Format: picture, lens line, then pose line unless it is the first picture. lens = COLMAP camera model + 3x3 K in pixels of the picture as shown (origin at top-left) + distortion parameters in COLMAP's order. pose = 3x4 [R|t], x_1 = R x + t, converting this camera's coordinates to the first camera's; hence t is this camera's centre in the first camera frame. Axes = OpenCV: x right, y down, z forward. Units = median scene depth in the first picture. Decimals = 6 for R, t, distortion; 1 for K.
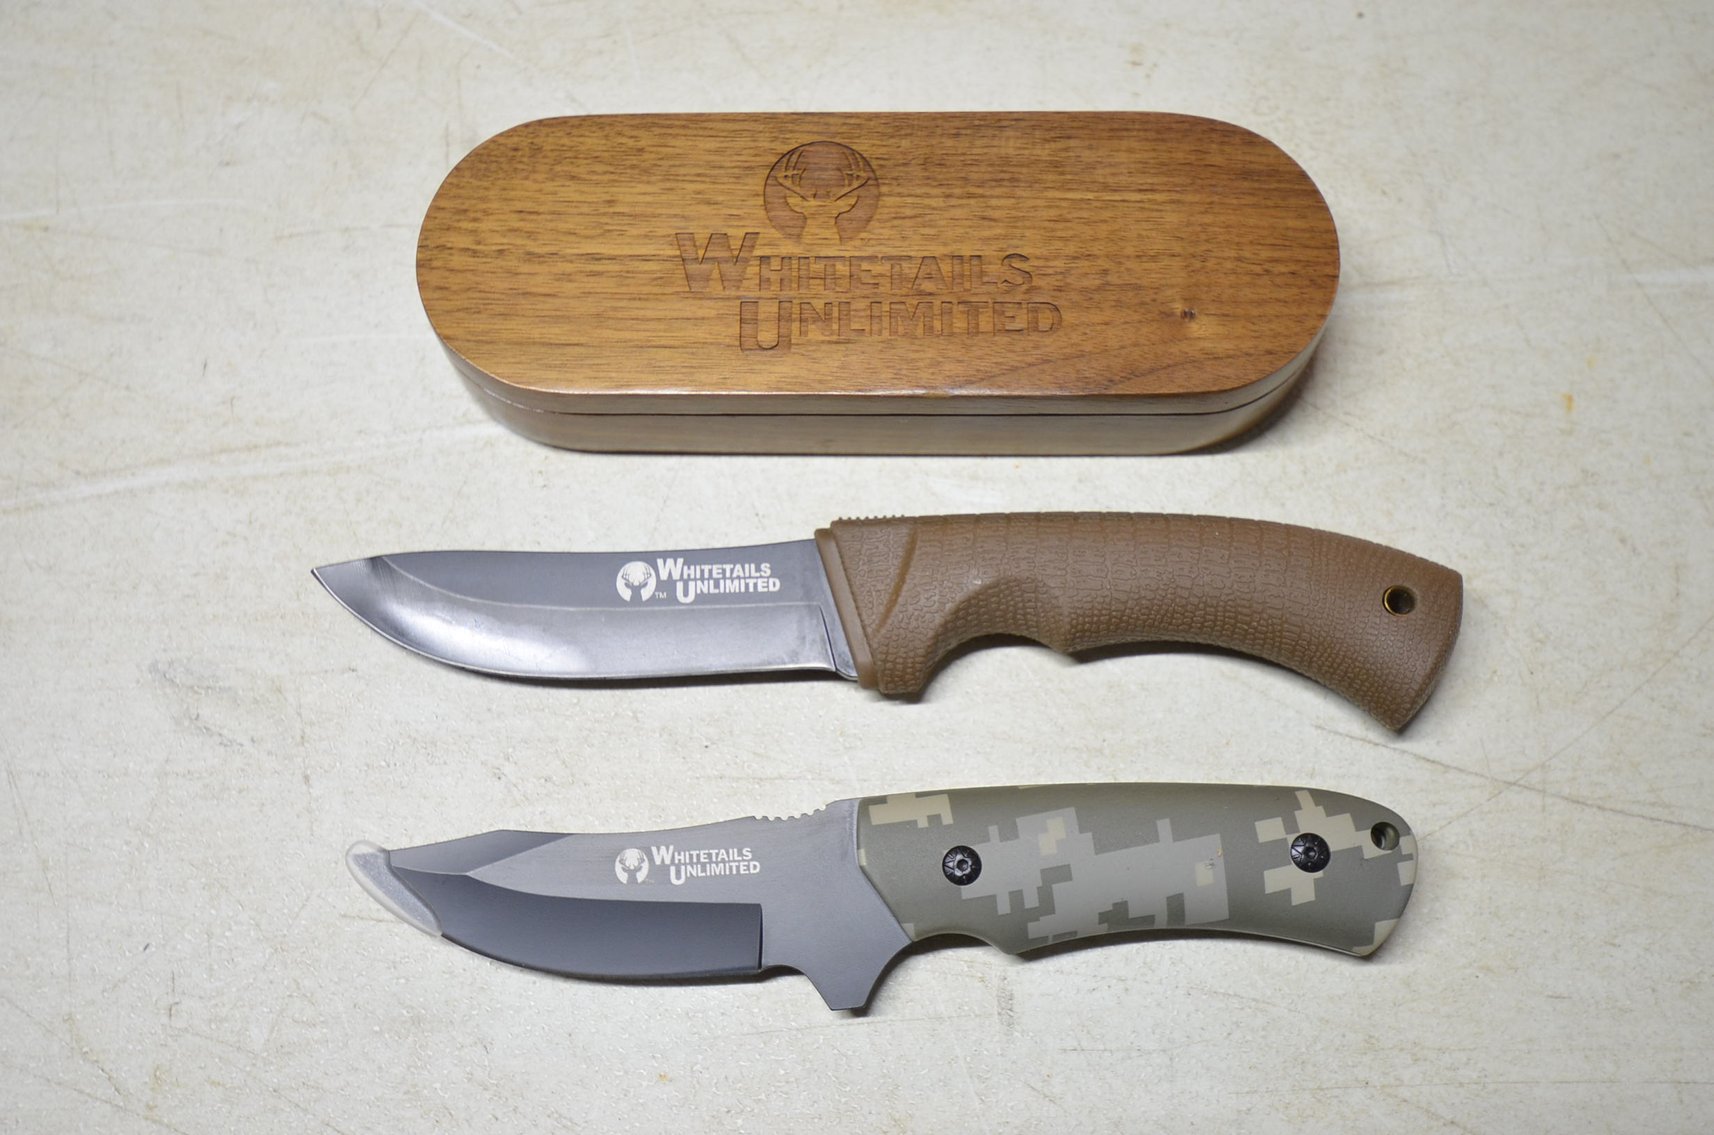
lens RADIAL K [[1747.9, 0, 859.5], [0, 1747.9, 573.0], [0, 0, 1]] dist [0.020316, 0.000000]
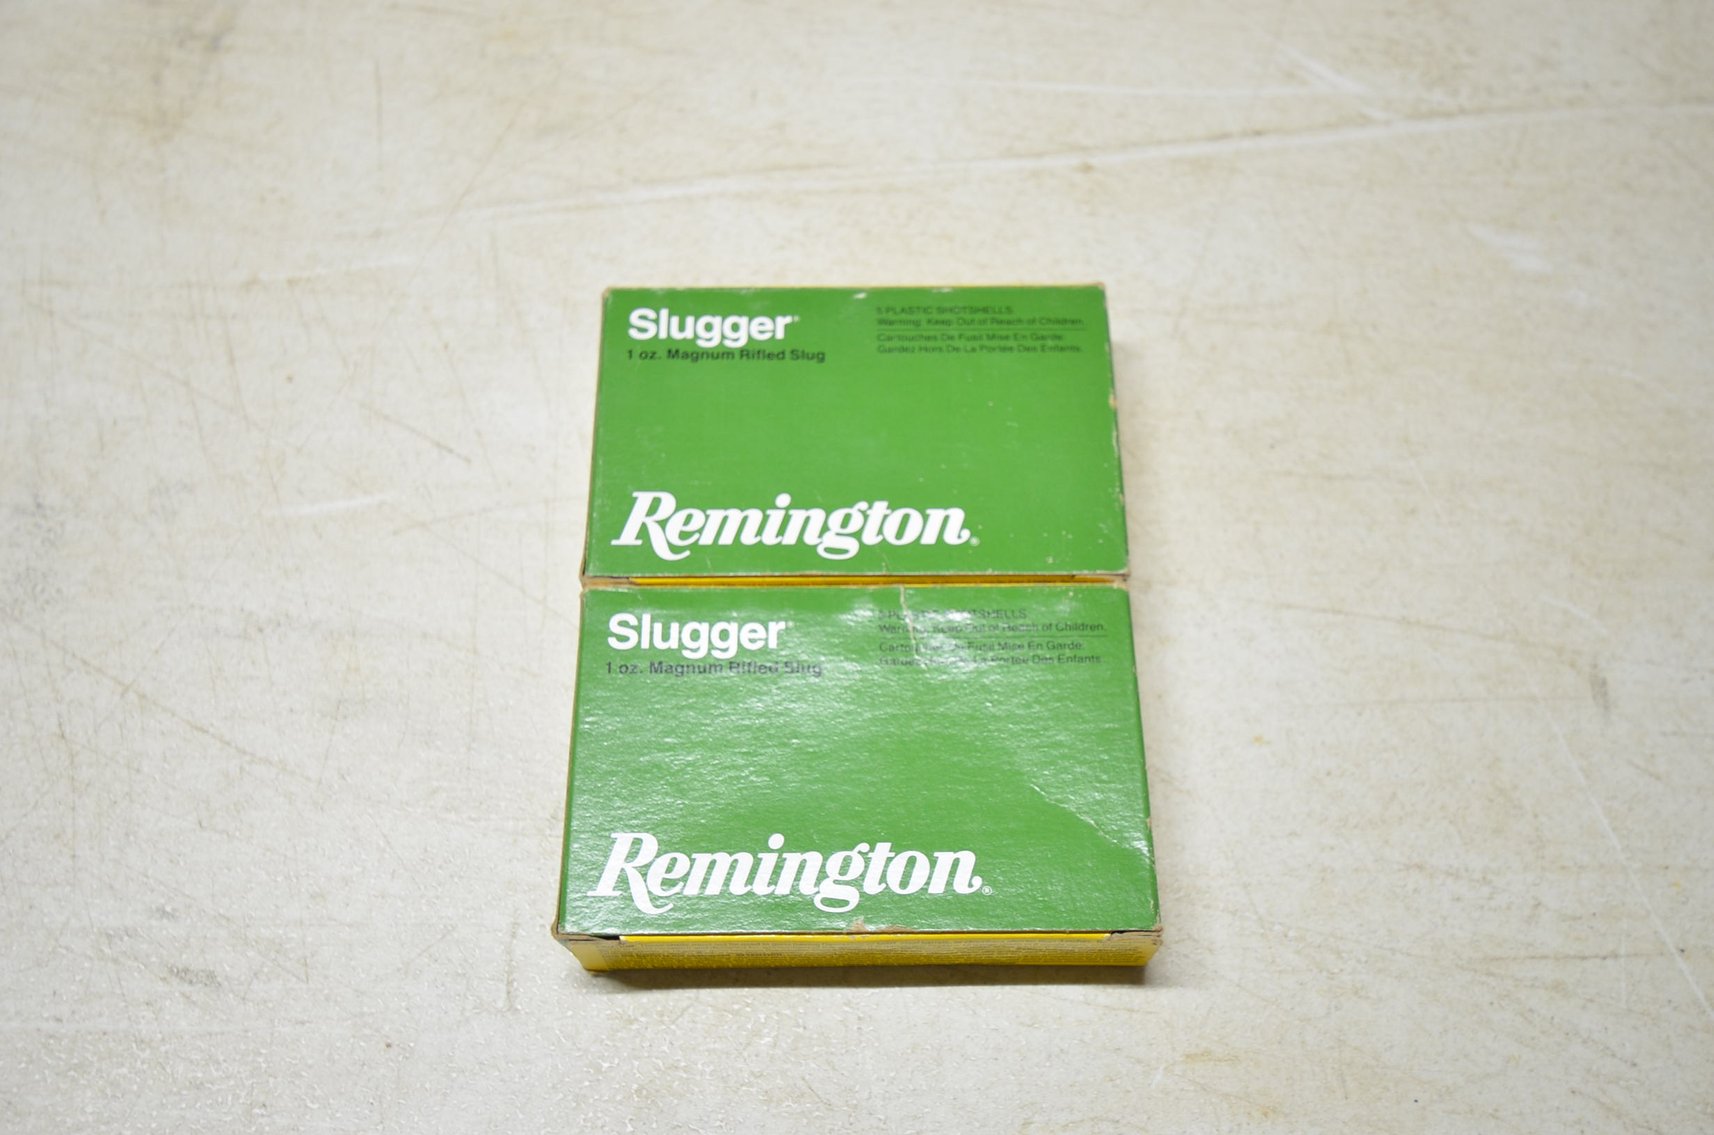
lens RADIAL K [[1747.9, 0, 856.4], [0, 1747.9, 557.6], [0, 0, 1]] dist [0.020316, 0.000000]
pose [[0.998366, 0.056095, 0.010906, -0.325920], [-0.054266, 0.990452, -0.126726, 0.296096], [-0.017911, 0.125928, 0.991878, 0.006339]]
